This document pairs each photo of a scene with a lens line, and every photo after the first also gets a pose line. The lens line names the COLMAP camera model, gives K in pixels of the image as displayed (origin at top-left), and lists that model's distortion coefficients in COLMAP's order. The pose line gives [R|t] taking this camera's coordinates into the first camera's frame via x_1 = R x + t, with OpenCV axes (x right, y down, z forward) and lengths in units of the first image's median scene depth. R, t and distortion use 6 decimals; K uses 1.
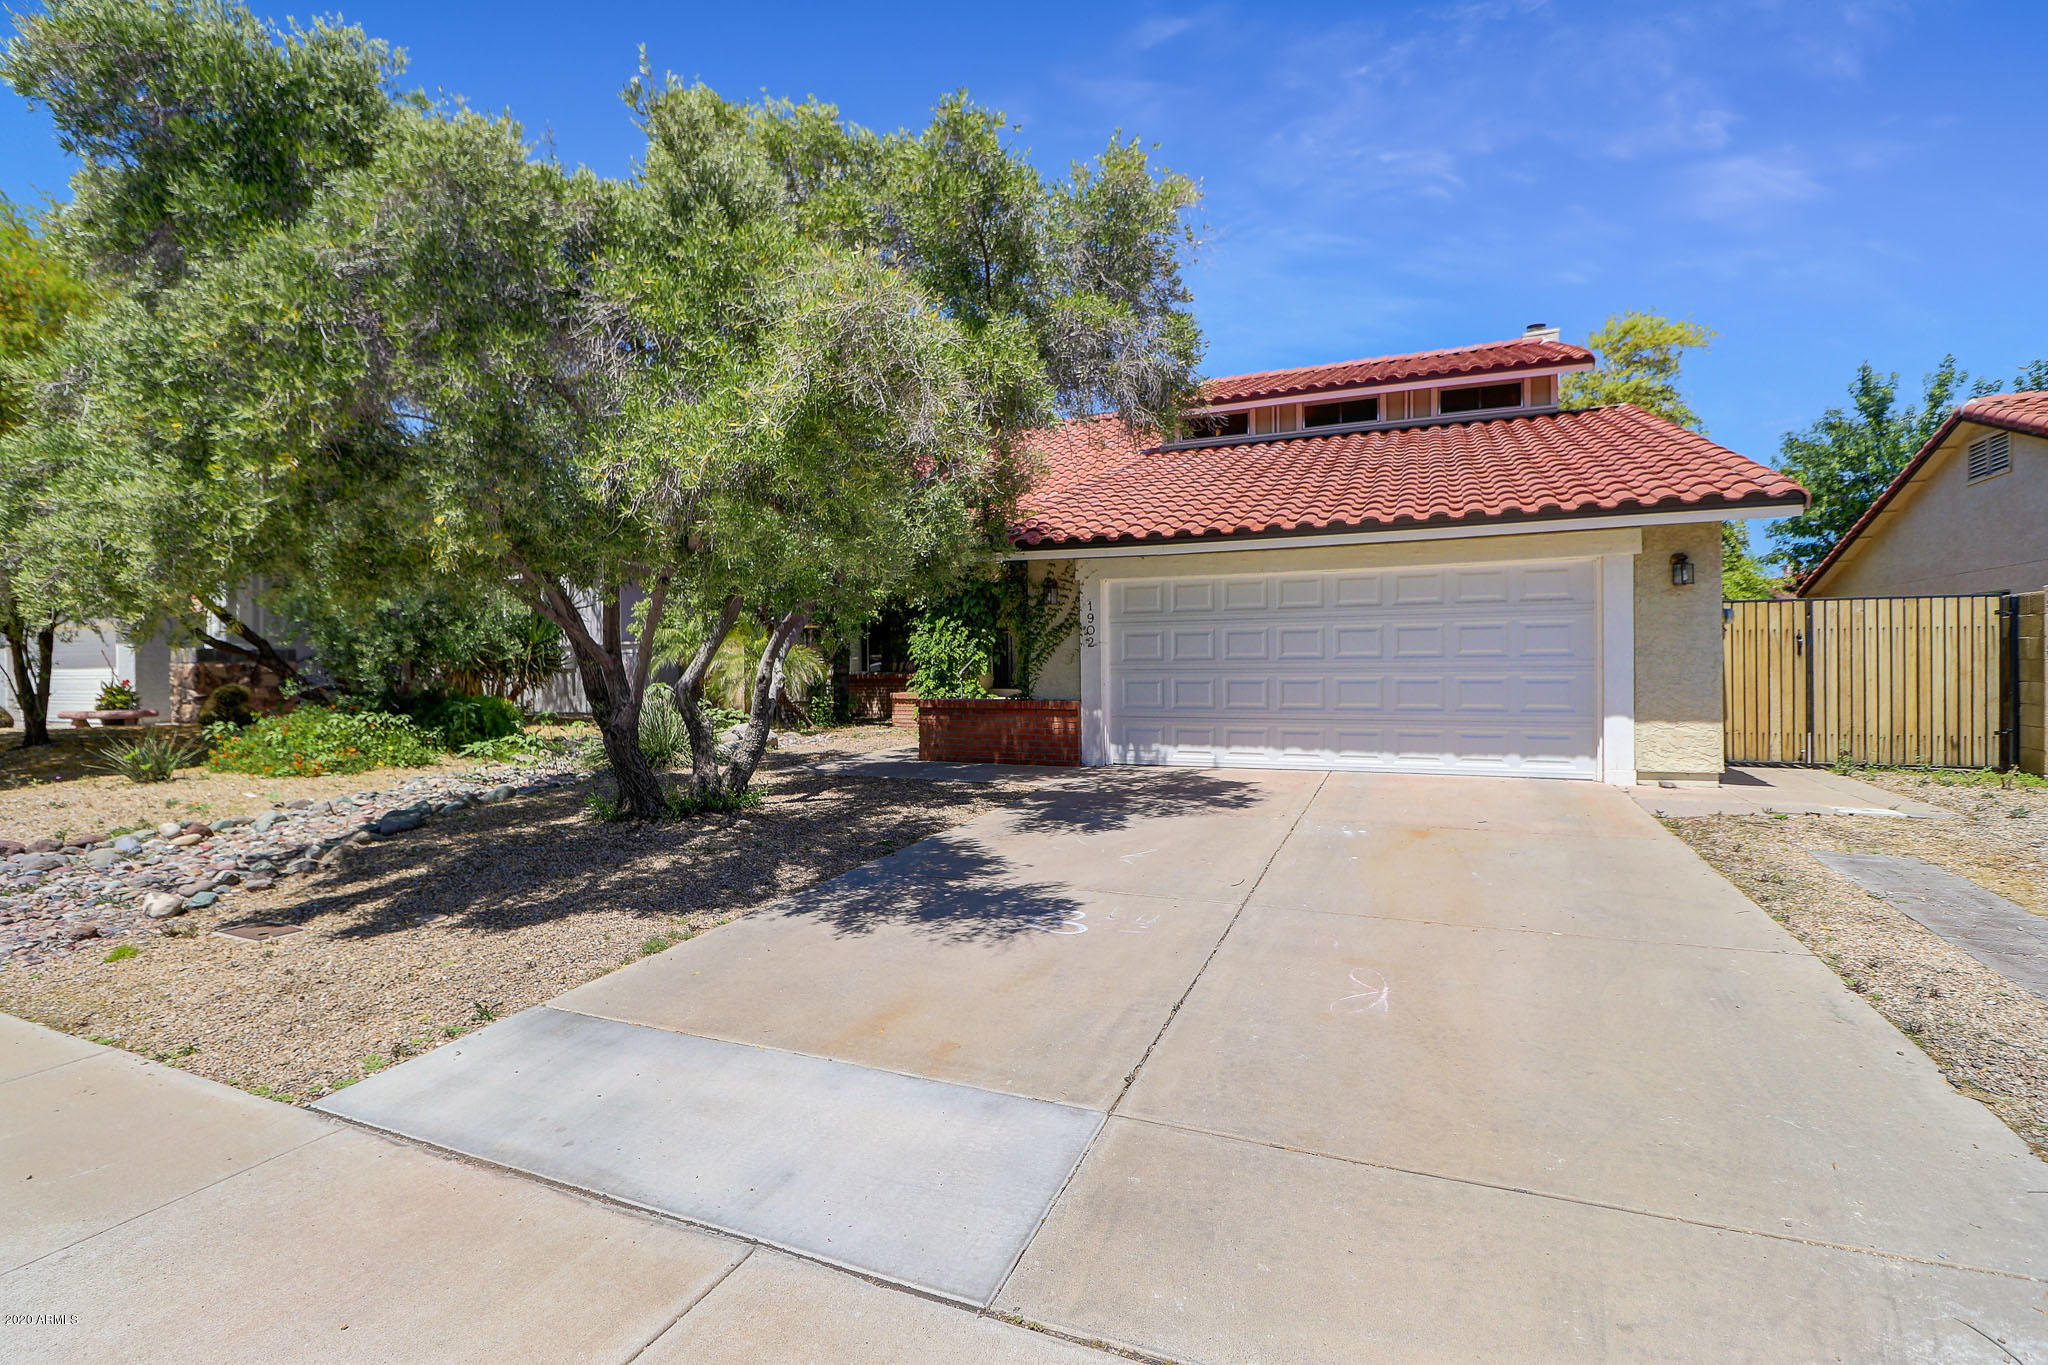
lens RADIAL K [[941.9, 0, 1027.3], [0, 941.9, 687.1], [0, 0, 1]] dist [-0.013472, -0.000670]
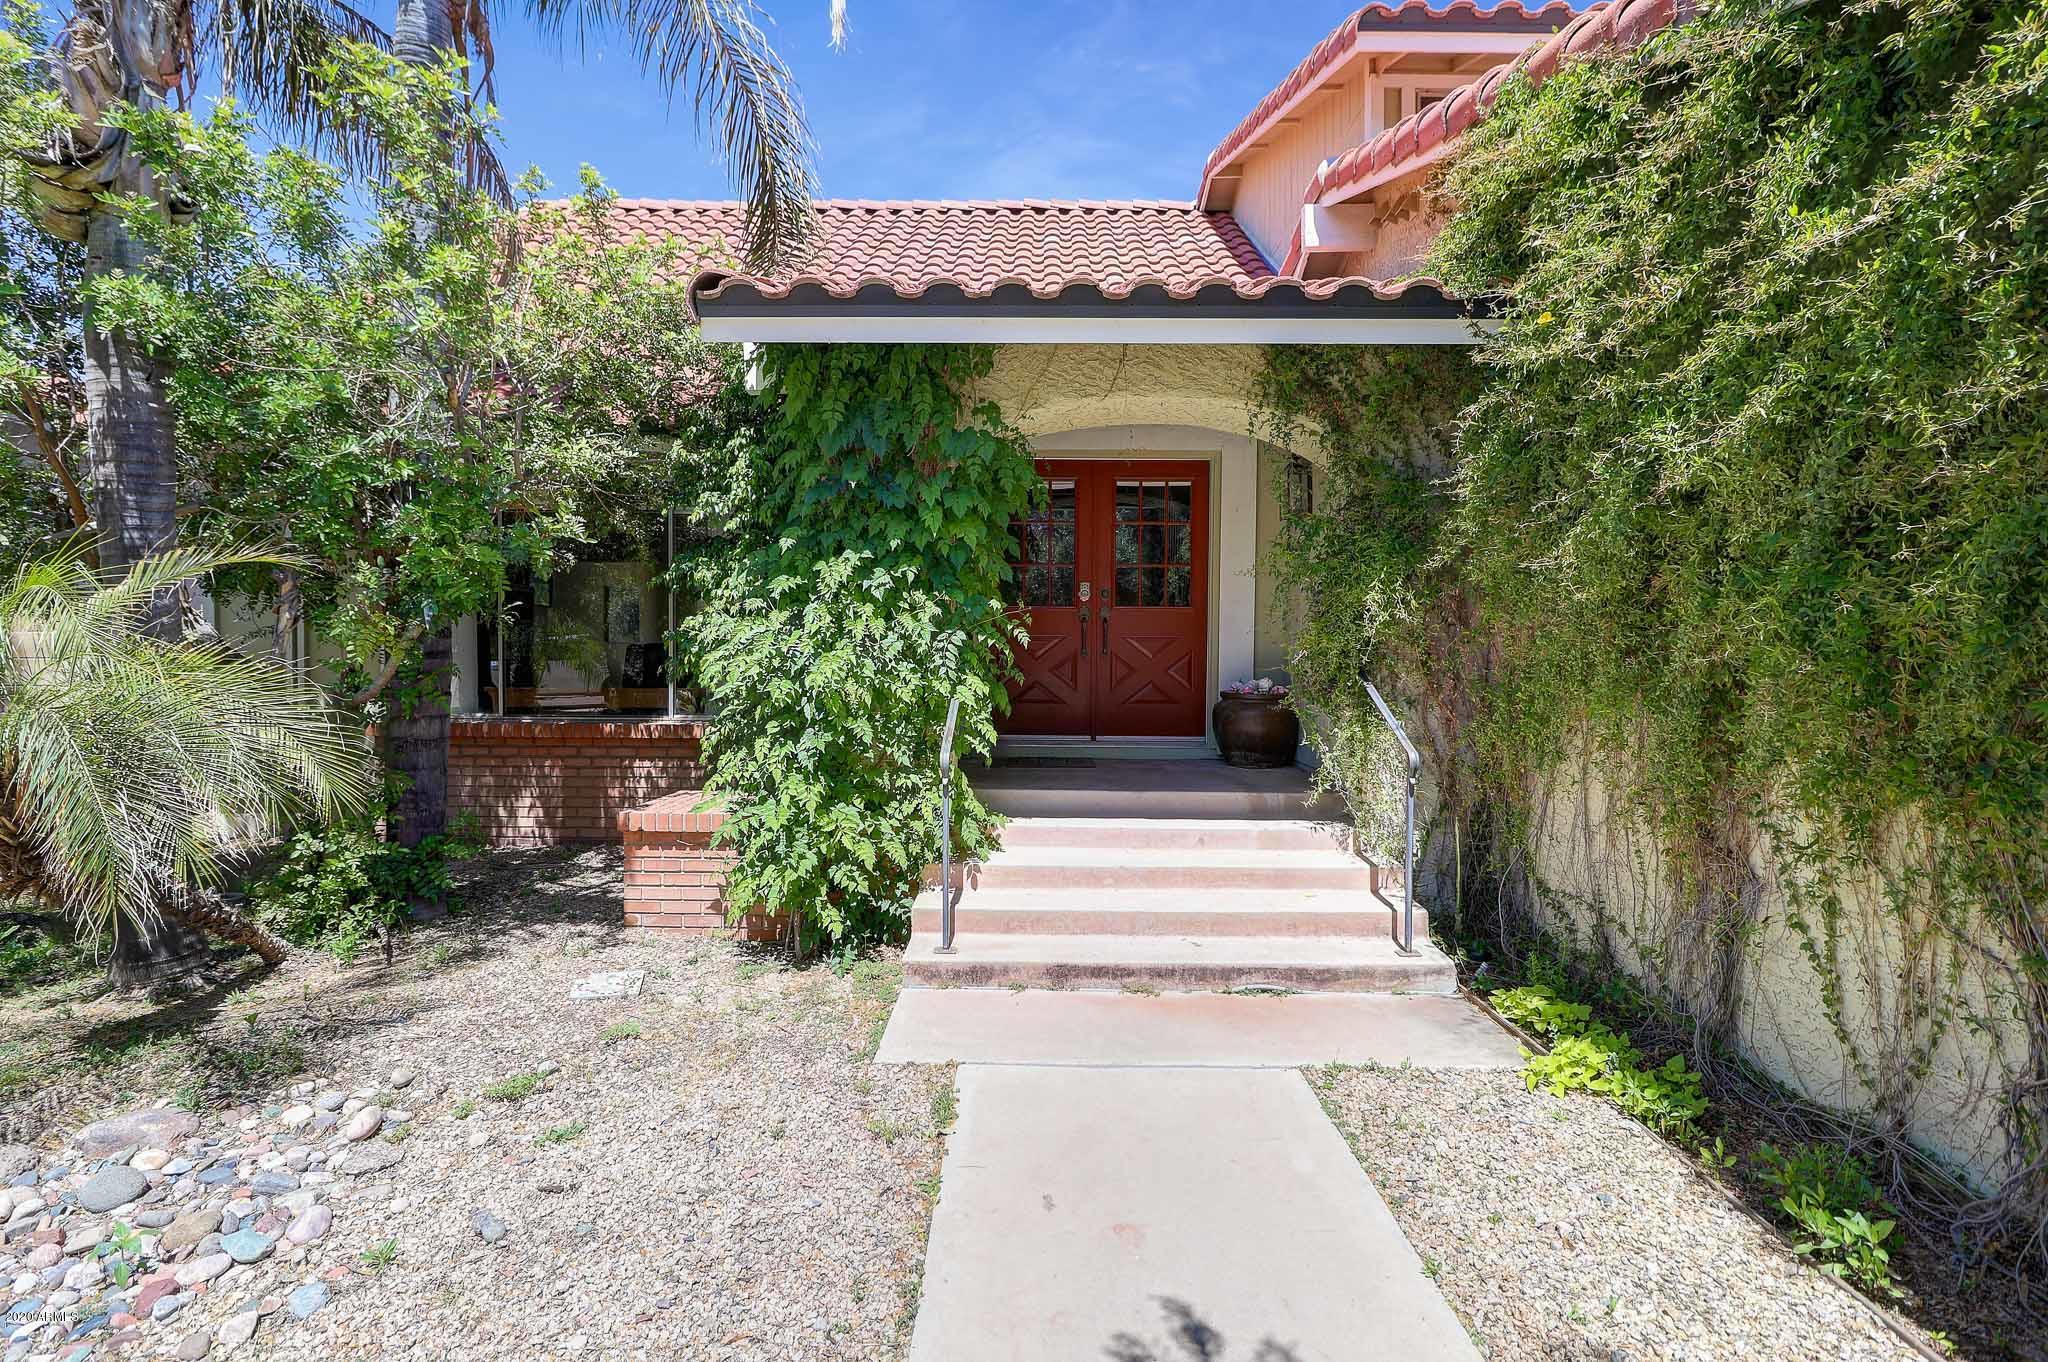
lens RADIAL K [[941.9, 0, 1011.2], [0, 941.9, 684.6], [0, 0, 1]] dist [-0.013472, -0.000670]
pose [[0.921355, 0.002964, 0.388710, -0.200648], [-0.006850, 0.999939, 0.008613, -0.048333], [-0.388661, -0.010598, 0.921320, 0.936182]]
